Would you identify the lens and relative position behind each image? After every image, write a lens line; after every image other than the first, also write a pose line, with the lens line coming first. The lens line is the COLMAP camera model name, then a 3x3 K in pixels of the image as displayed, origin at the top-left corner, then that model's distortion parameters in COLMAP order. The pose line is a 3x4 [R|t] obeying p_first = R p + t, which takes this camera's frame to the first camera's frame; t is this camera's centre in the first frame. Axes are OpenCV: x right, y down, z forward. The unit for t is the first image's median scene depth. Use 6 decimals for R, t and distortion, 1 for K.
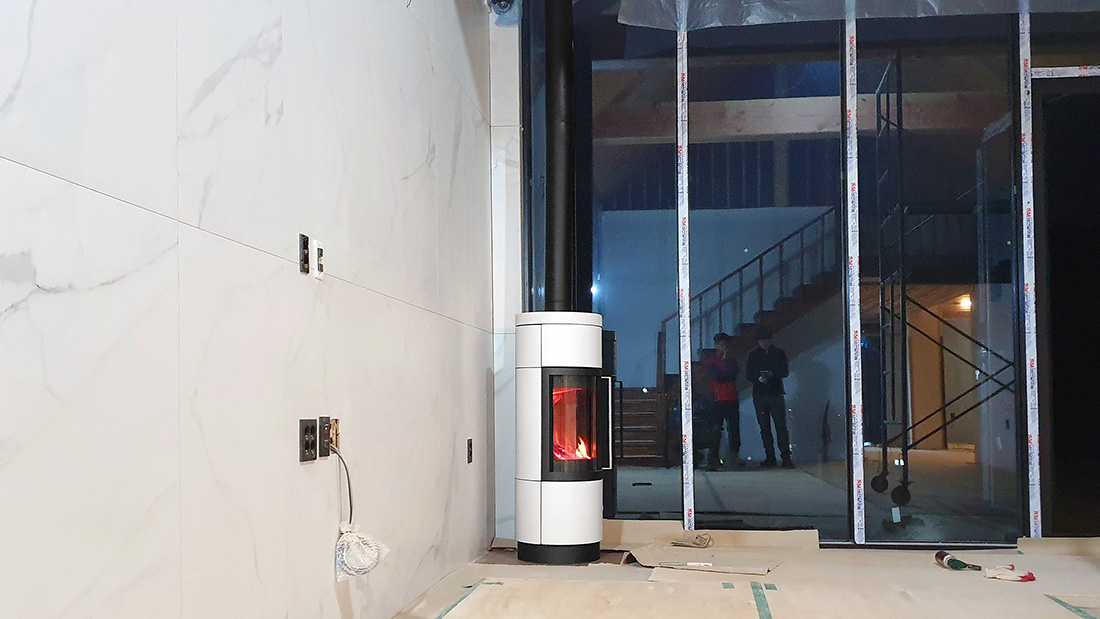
lens RADIAL K [[1019.7, 0, 576.1], [0, 1019.7, 307.5], [0, 0, 1]] dist [0.017400, 0.000000]
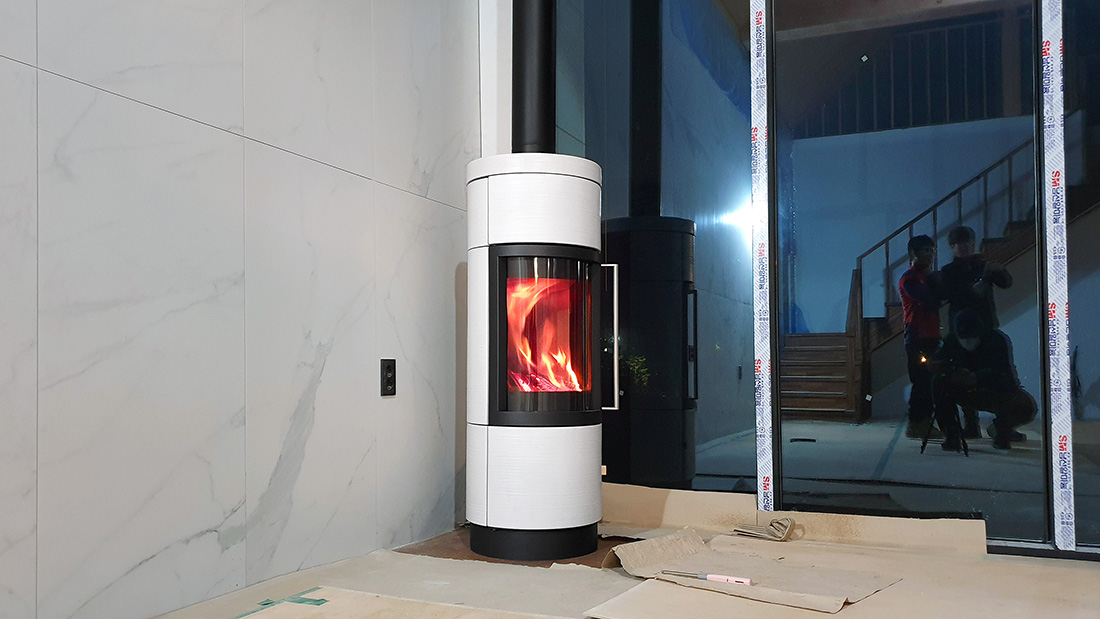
lens RADIAL K [[921.6, 0, 583.3], [0, 921.6, 316.6], [0, 0, 1]] dist [0.050931, -0.013164]
pose [[0.964518, -0.014470, -0.263621, 0.161015], [0.024424, 0.999105, 0.034522, 0.080524], [0.262886, -0.039736, 0.964008, 0.445979]]
